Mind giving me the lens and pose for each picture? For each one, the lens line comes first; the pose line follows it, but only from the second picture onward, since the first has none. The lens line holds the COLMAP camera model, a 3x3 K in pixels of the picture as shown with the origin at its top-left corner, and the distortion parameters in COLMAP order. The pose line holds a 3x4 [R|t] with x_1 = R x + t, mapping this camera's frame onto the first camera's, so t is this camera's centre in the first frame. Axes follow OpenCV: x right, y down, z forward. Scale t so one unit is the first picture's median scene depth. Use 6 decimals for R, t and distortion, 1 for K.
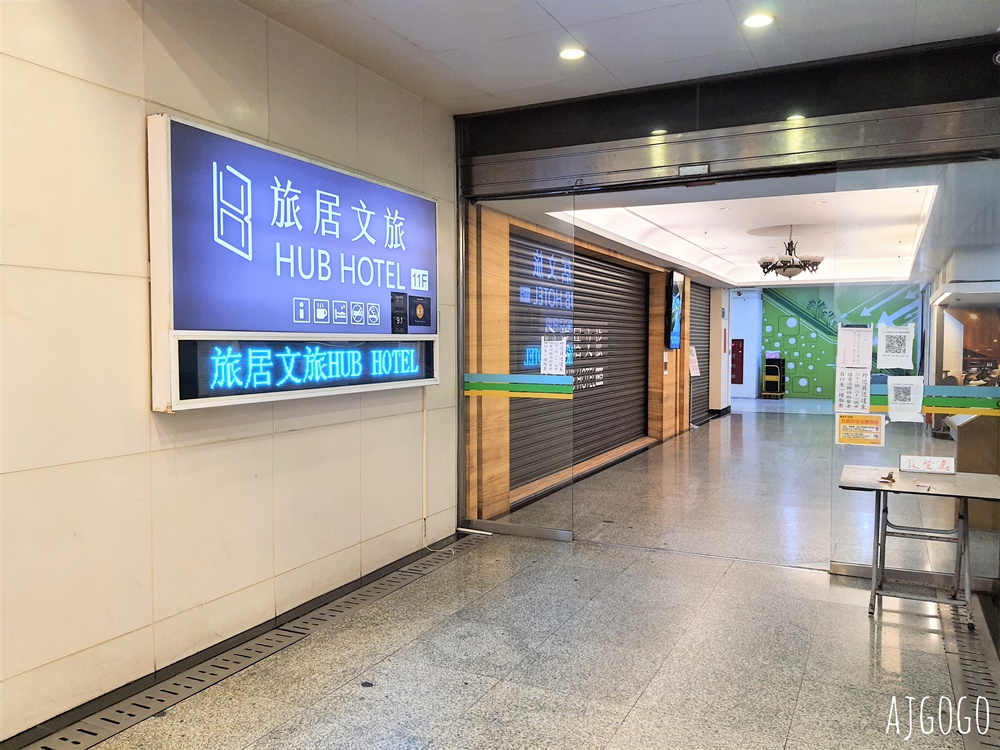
lens RADIAL K [[761.7, 0, 495.3], [0, 761.7, 391.9], [0, 0, 1]] dist [0.002121, -0.001275]
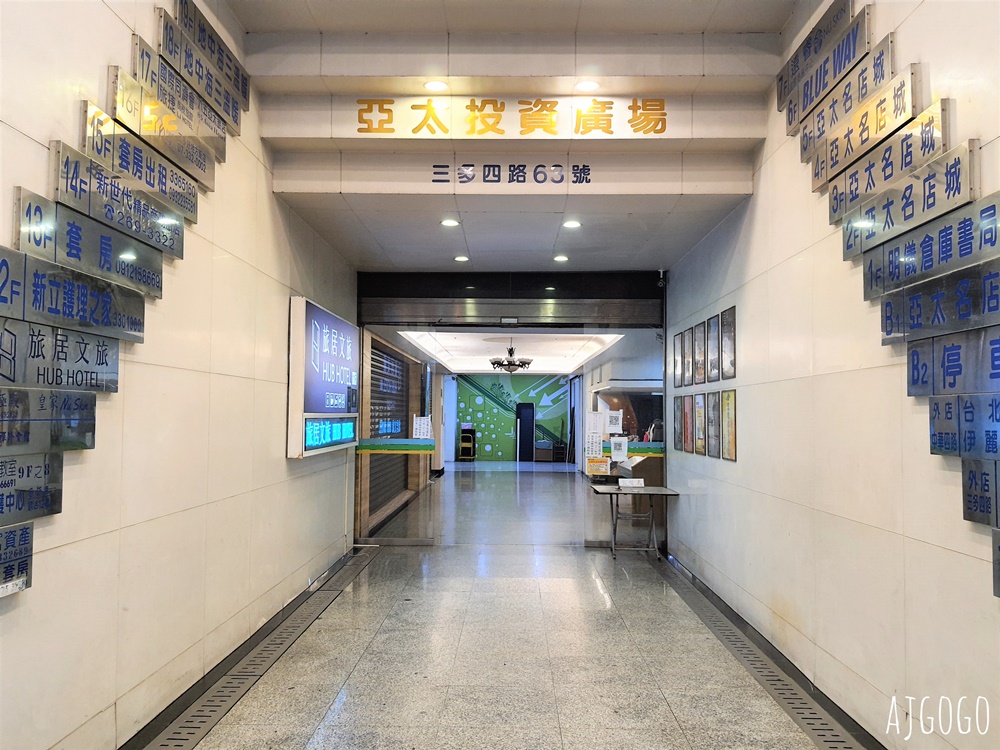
lens RADIAL K [[761.7, 0, 499.7], [0, 761.7, 375.9], [0, 0, 1]] dist [0.002121, -0.001275]
pose [[0.896448, 0.028506, 0.442231, -0.271402], [0.022247, 0.993776, -0.109156, 0.013448], [-0.442590, 0.107691, 0.890234, -0.273832]]
